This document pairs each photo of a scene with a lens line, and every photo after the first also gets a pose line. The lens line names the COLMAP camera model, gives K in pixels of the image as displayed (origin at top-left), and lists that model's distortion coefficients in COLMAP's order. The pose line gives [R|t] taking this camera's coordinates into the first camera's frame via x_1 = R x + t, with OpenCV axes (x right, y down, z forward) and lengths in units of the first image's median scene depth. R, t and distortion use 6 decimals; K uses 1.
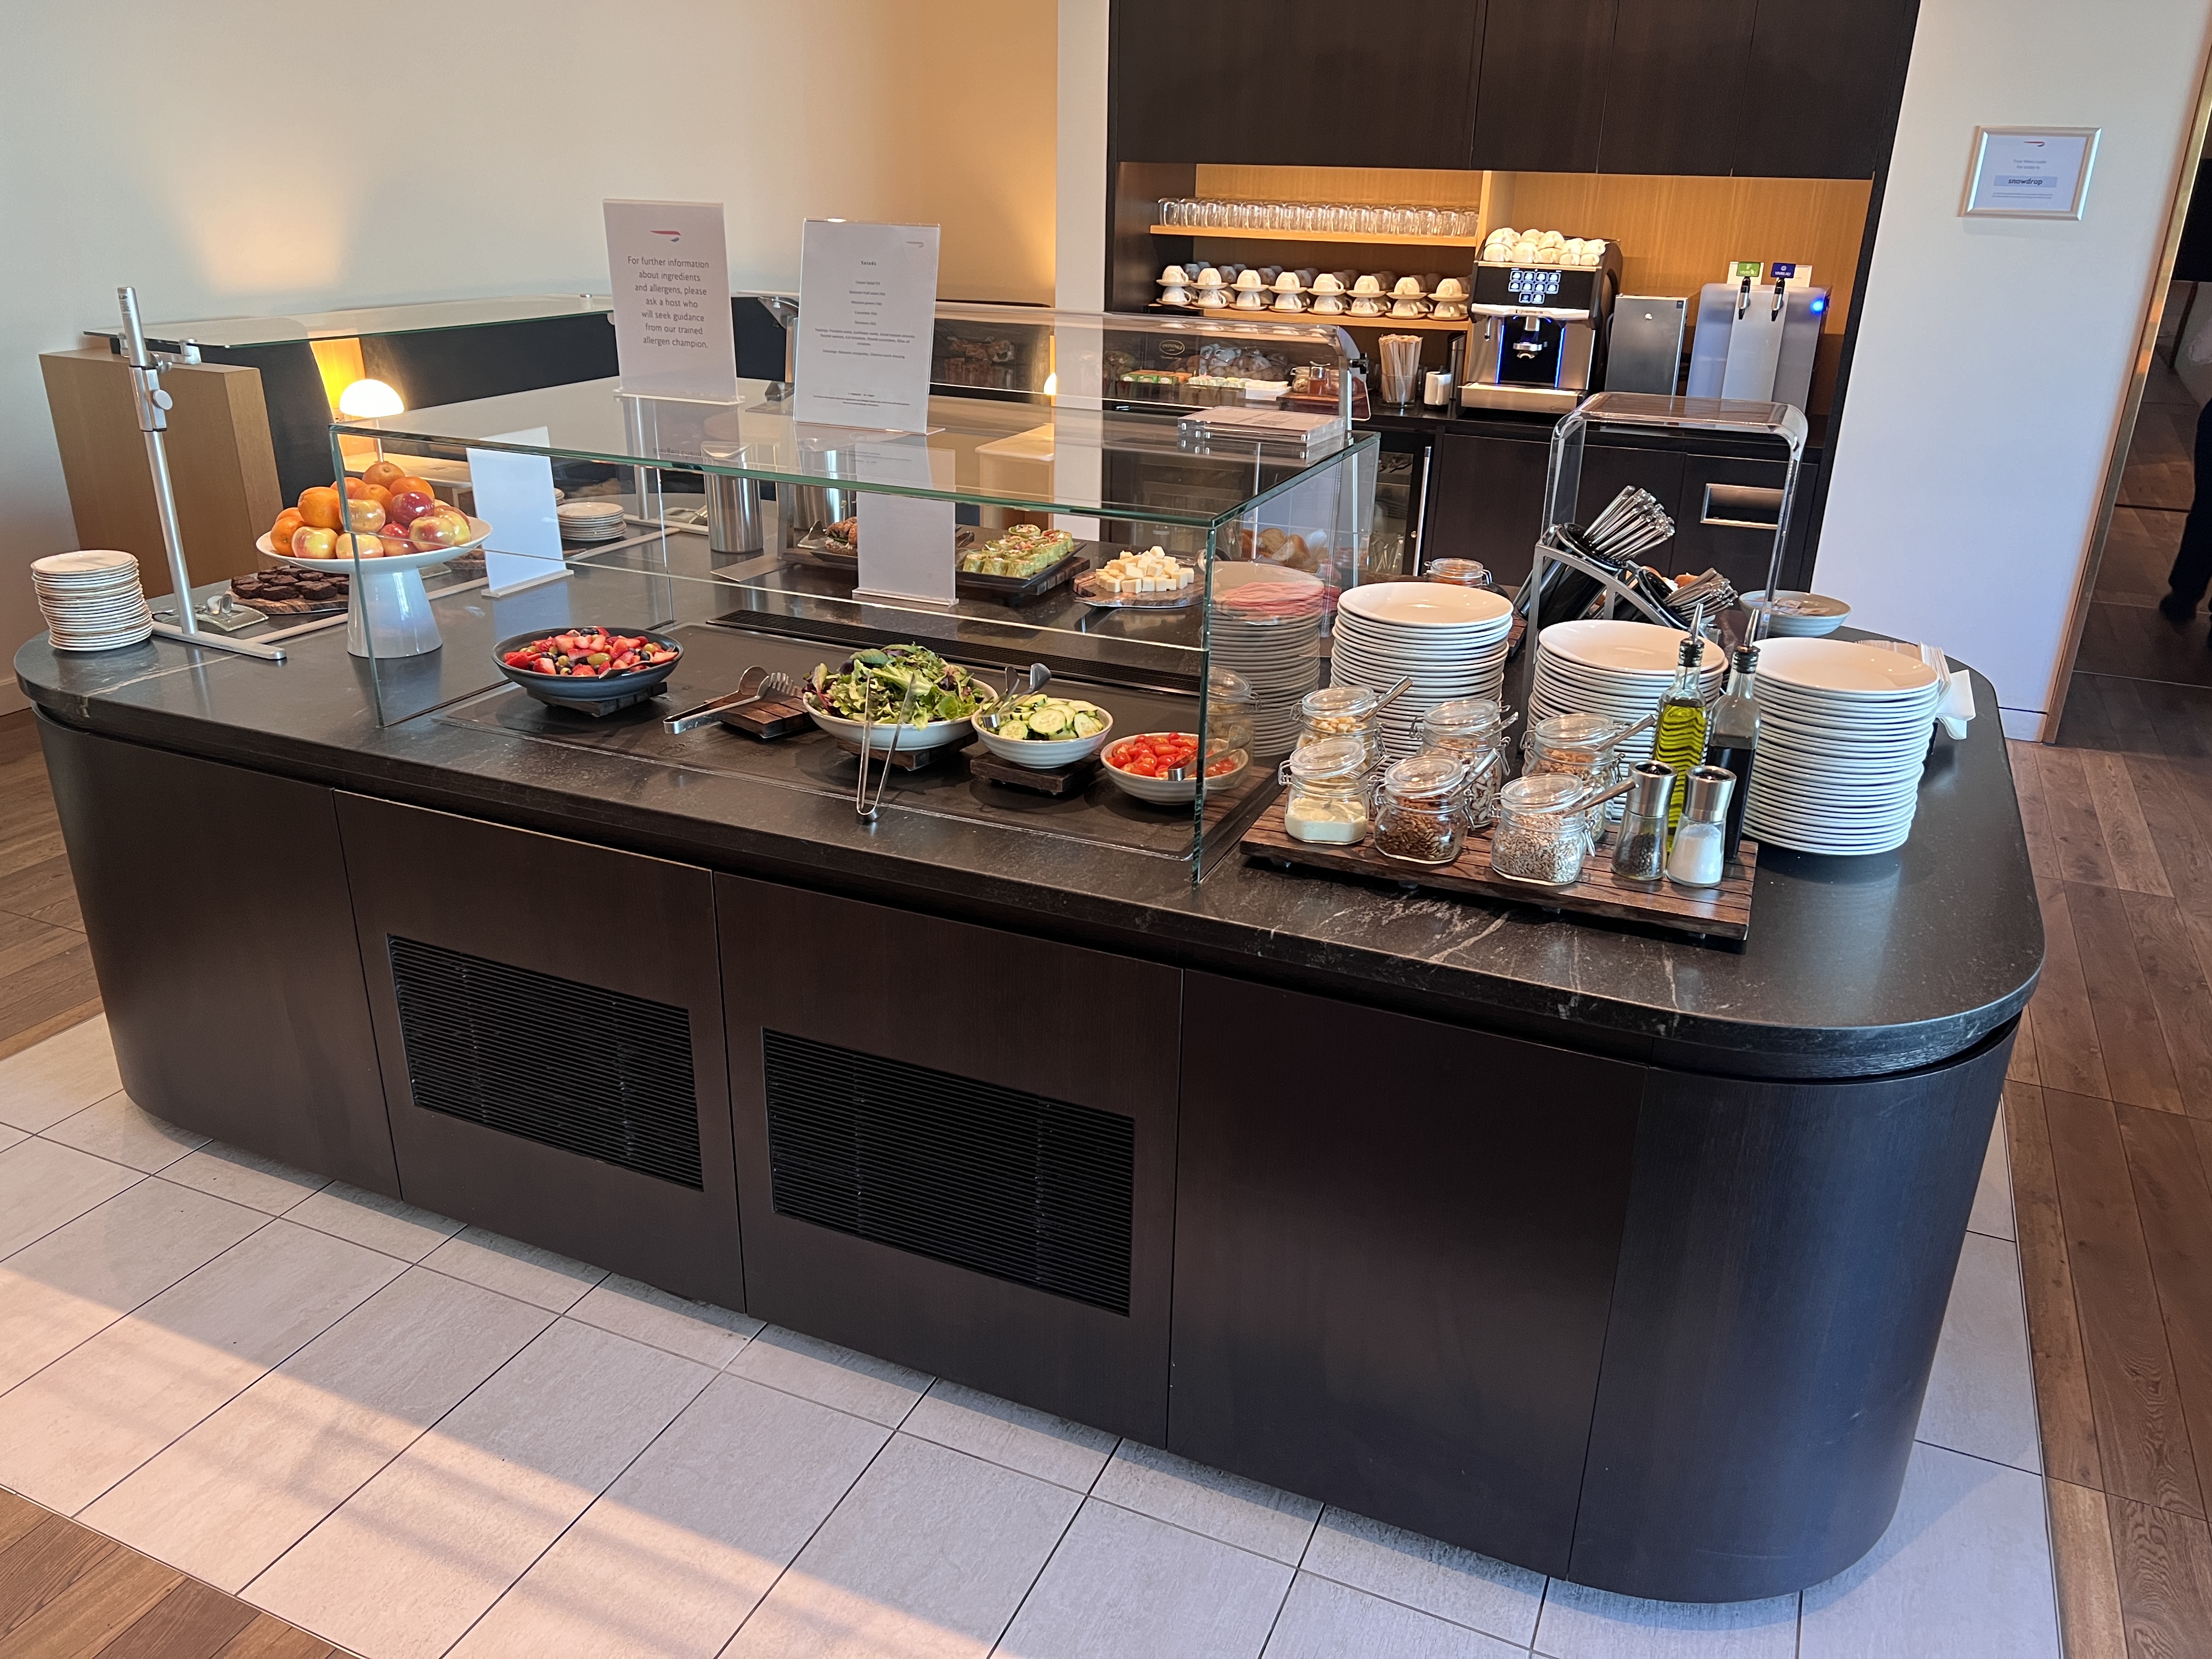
lens RADIAL K [[1673.4, 0, 1106.0], [0, 1673.4, 829.5], [0, 0, 1]] dist [-0.003758, -0.000964]
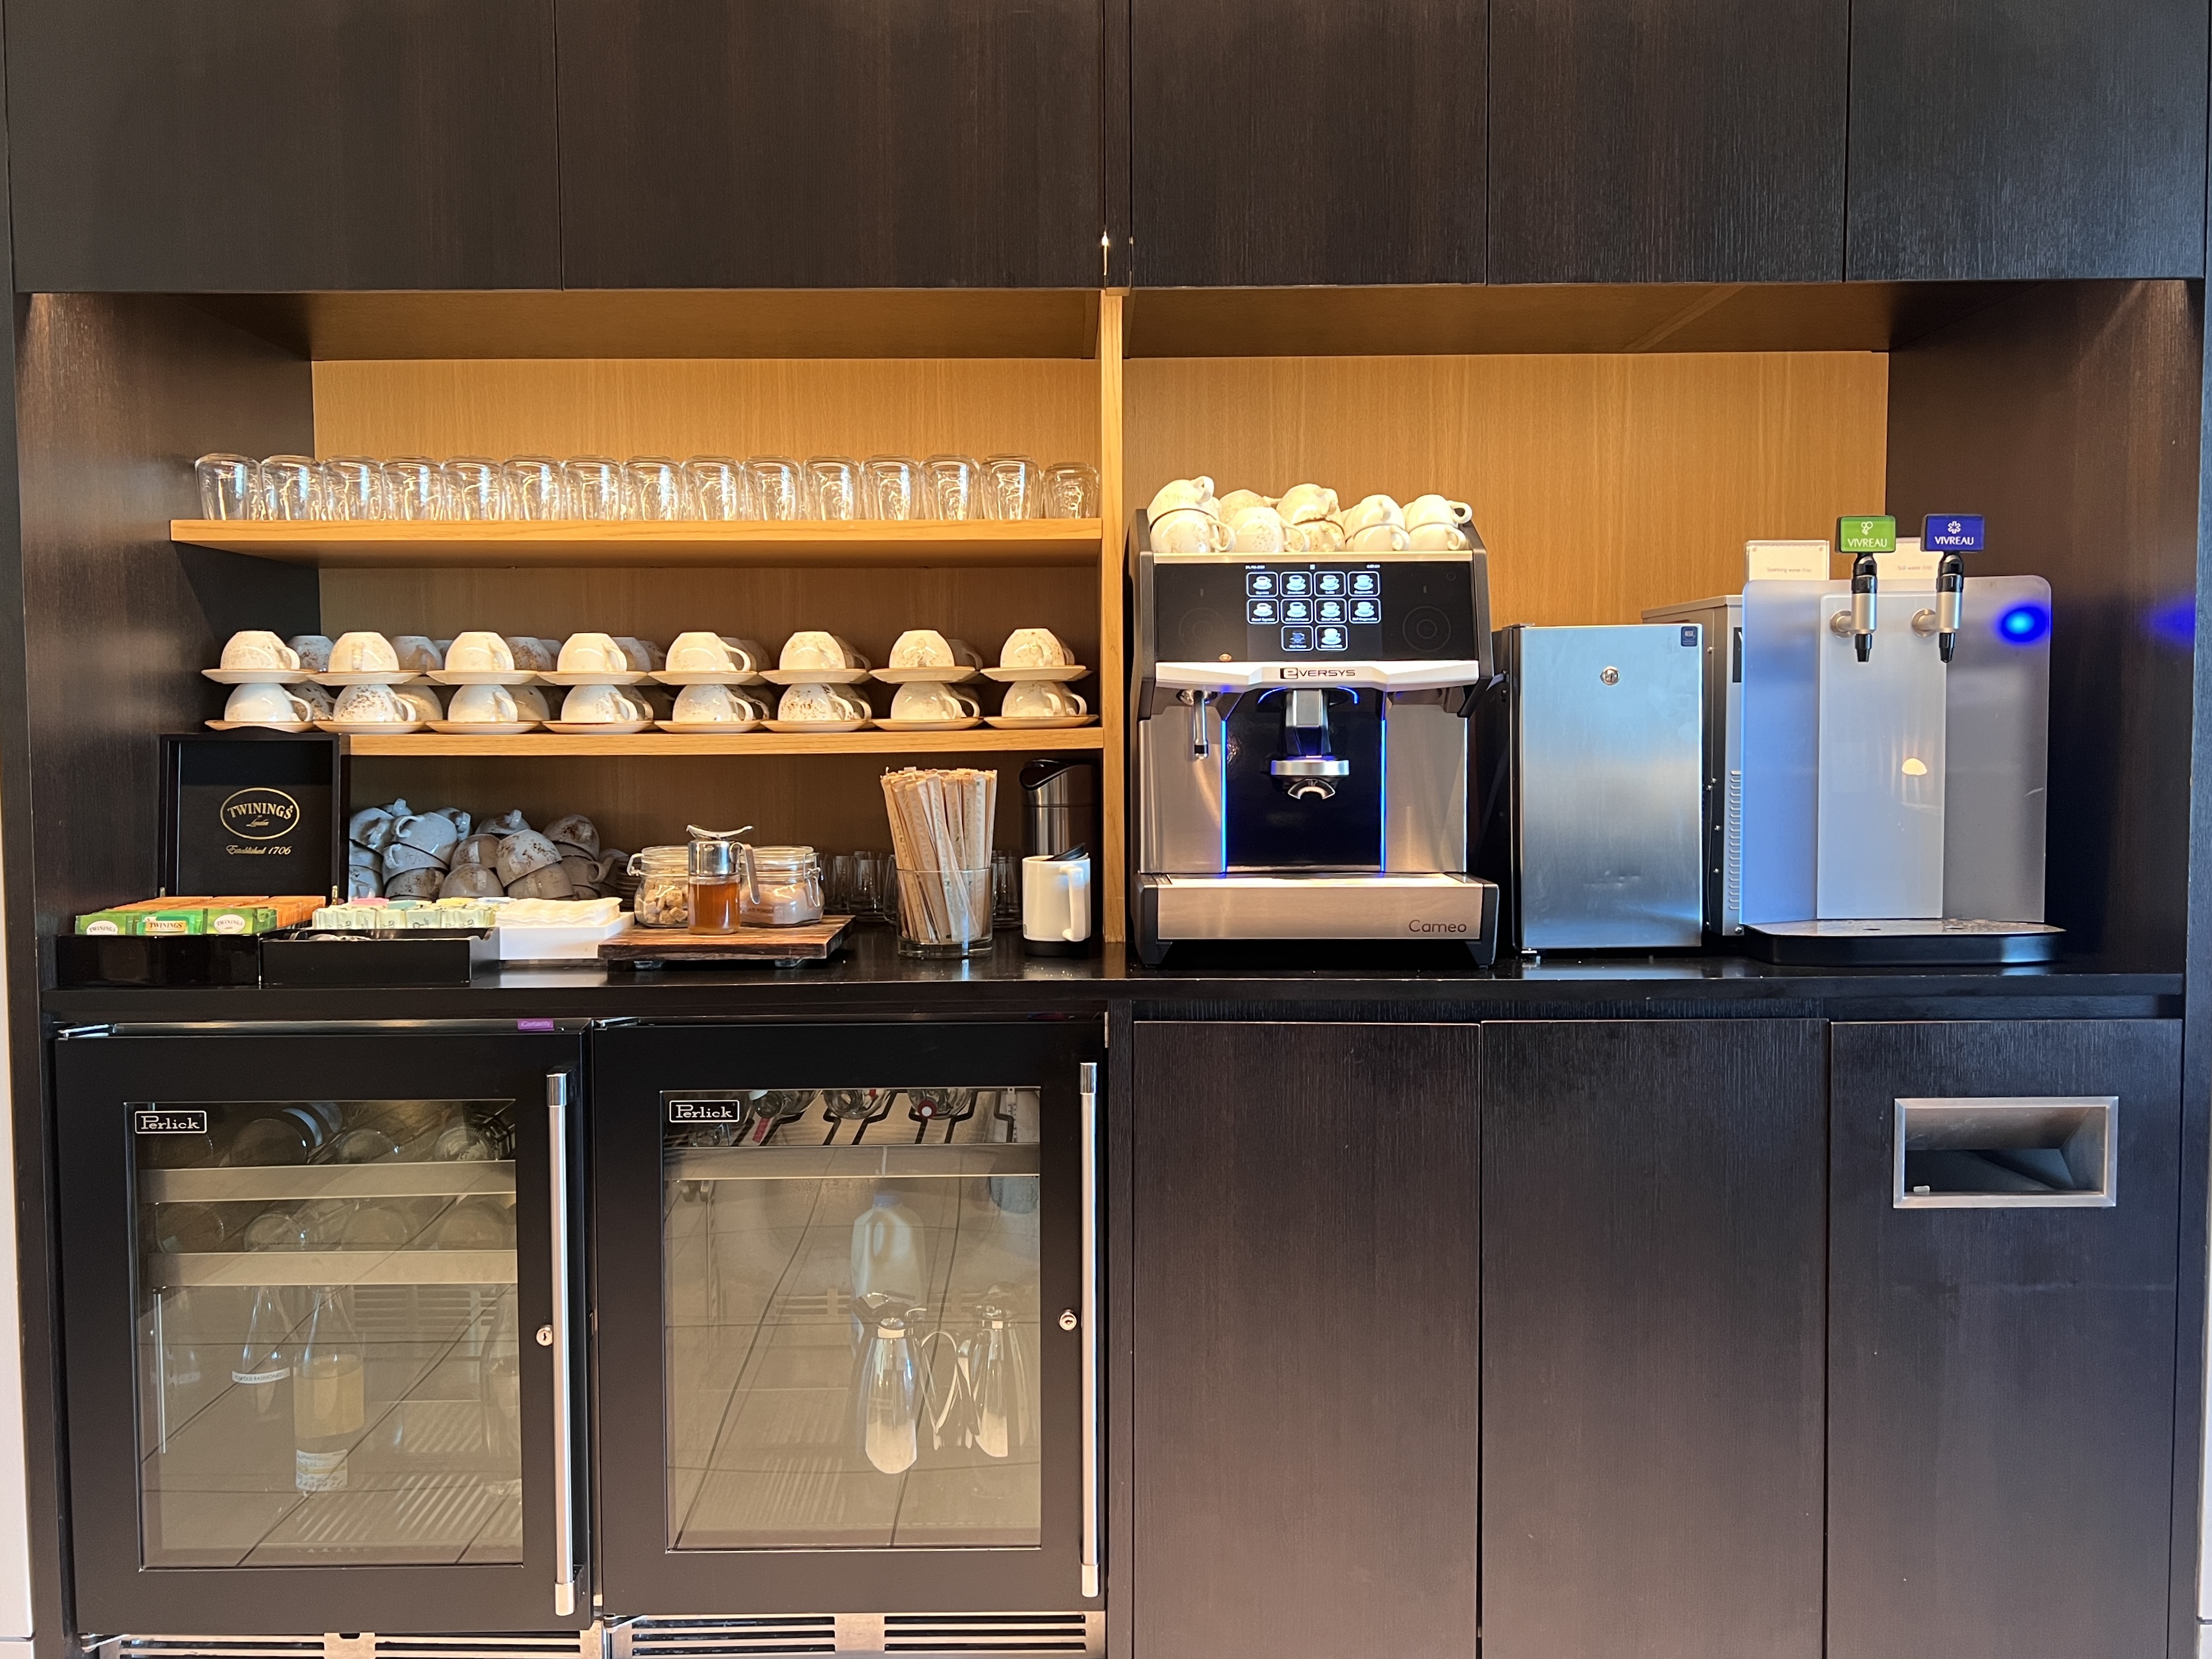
lens RADIAL K [[2061.5, 0, 1106.0], [0, 2061.5, 829.5], [0, 0, 1]] dist [0.076573, -0.006522]
pose [[0.917351, -0.041870, 0.395872, 0.031696], [0.166302, 0.943826, -0.285544, -0.149613], [-0.361678, 0.327778, 0.872783, 0.605667]]
